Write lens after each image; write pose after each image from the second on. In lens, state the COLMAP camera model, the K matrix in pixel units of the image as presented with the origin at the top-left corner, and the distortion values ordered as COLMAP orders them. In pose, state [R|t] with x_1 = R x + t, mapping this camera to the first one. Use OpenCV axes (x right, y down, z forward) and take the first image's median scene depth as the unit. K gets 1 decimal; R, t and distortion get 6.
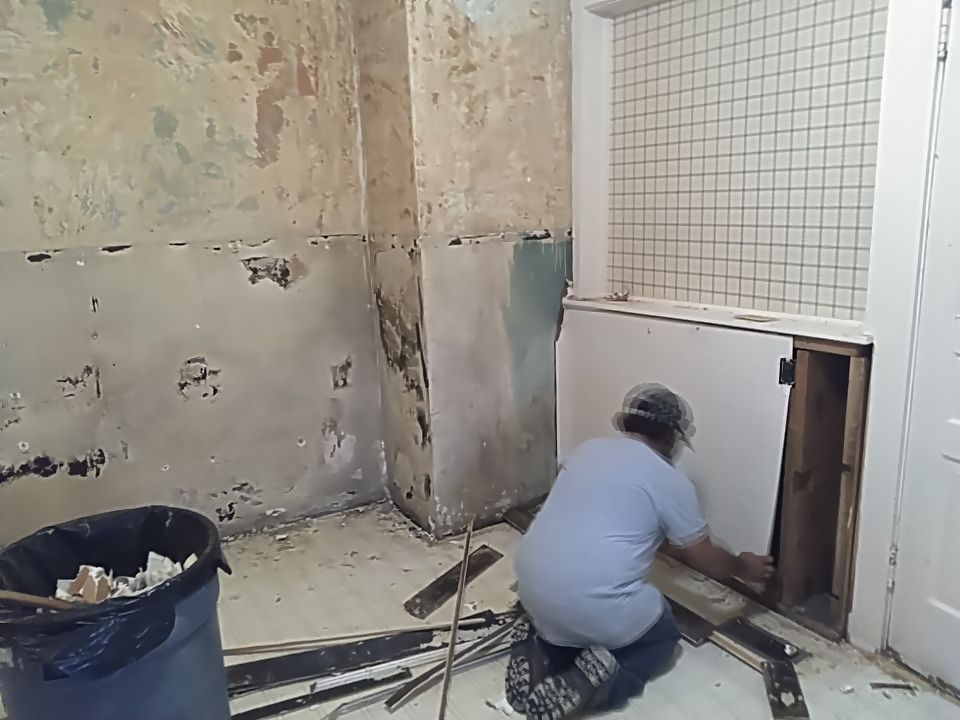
lens RADIAL K [[750.7, 0, 499.2], [0, 750.7, 351.9], [0, 0, 1]] dist [0.036753, -0.042040]
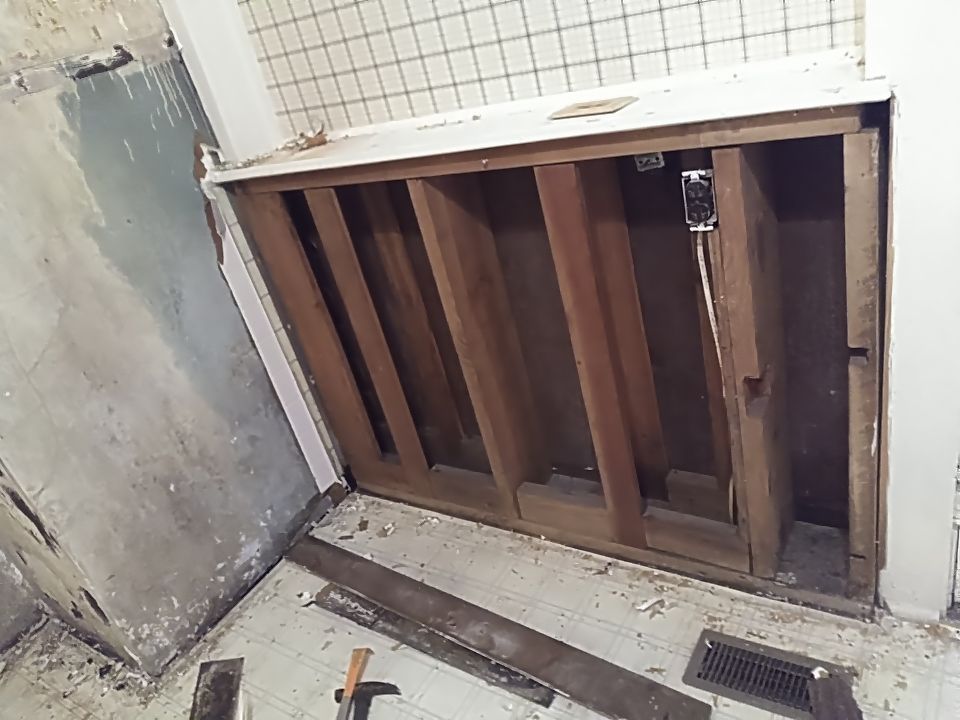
lens RADIAL K [[750.7, 0, 474.7], [0, 750.7, 361.6], [0, 0, 1]] dist [0.036753, -0.042040]
pose [[0.892231, -0.373086, 0.254423, 0.072095], [0.301269, 0.911479, 0.280078, -0.046532], [-0.336394, -0.173244, 0.925649, 0.457112]]
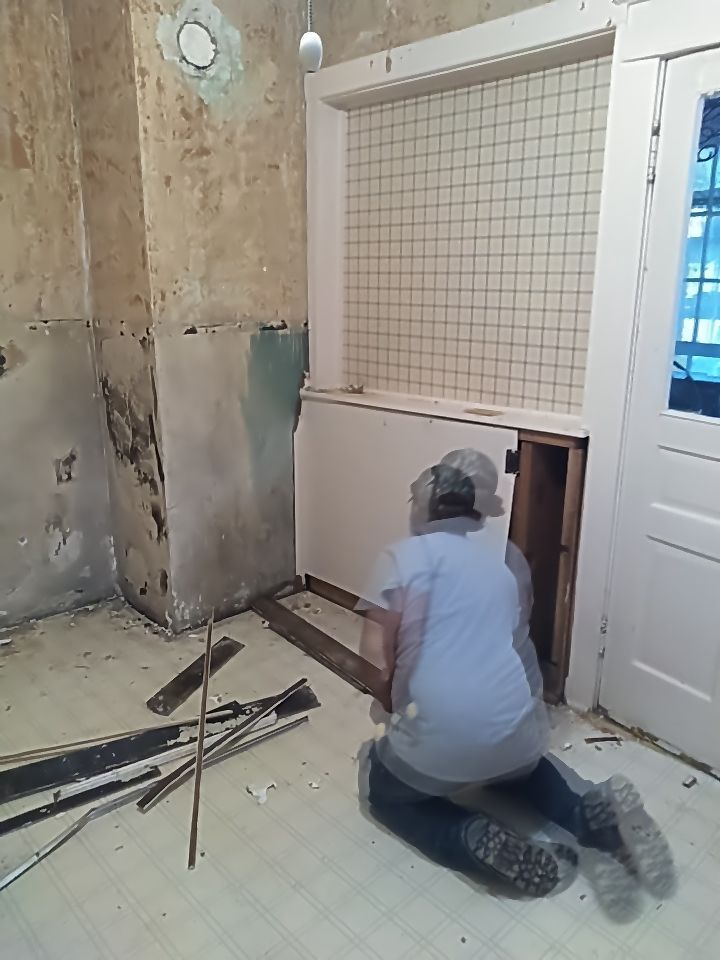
lens RADIAL K [[750.7, 0, 374.5], [0, 750.7, 466.2], [0, 0, 1]] dist [0.036753, -0.042040]
pose [[0.977823, -0.014160, 0.208955, -0.031436], [0.005348, 0.999075, 0.042679, -0.012071], [-0.209366, -0.040615, 0.976994, -0.011066]]
